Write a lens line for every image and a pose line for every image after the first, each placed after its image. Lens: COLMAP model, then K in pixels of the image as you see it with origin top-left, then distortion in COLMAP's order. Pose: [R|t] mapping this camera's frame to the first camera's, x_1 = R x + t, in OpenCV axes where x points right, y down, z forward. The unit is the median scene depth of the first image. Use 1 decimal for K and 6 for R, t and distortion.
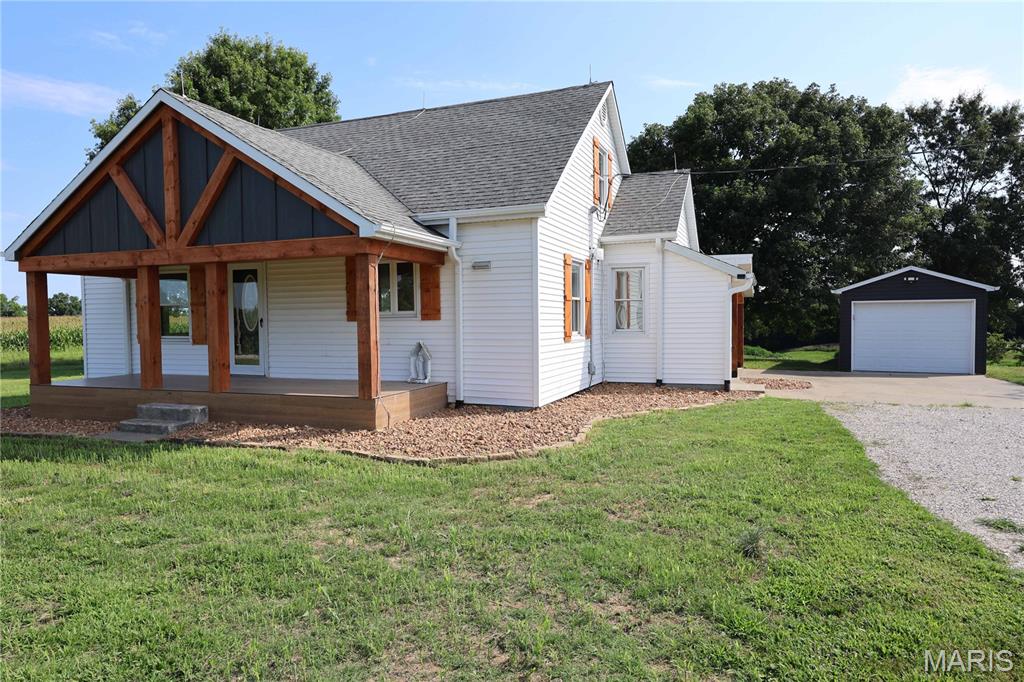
lens RADIAL K [[664.9, 0, 508.5], [0, 664.9, 342.5], [0, 0, 1]] dist [0.001984, -0.000954]
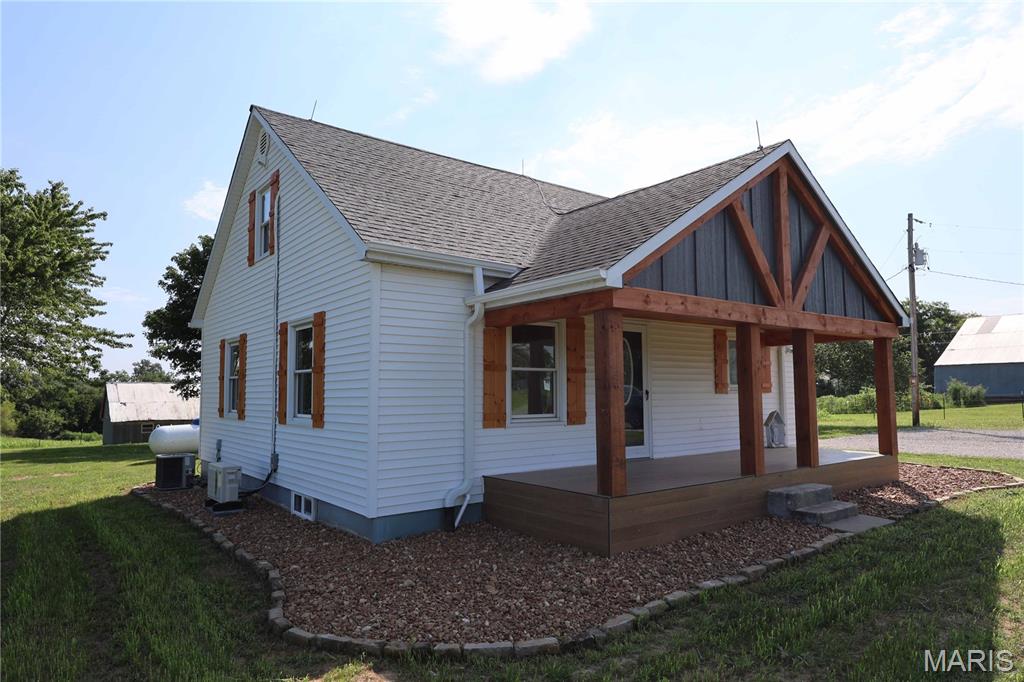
lens RADIAL K [[640.4, 0, 502.7], [0, 640.4, 337.5], [0, 0, 1]] dist [0.007022, -0.003790]
pose [[0.516210, 0.081715, 0.852555, -1.324682], [0.035325, 0.992560, -0.116523, -0.014986], [-0.855733, 0.090267, 0.509483, 0.818308]]
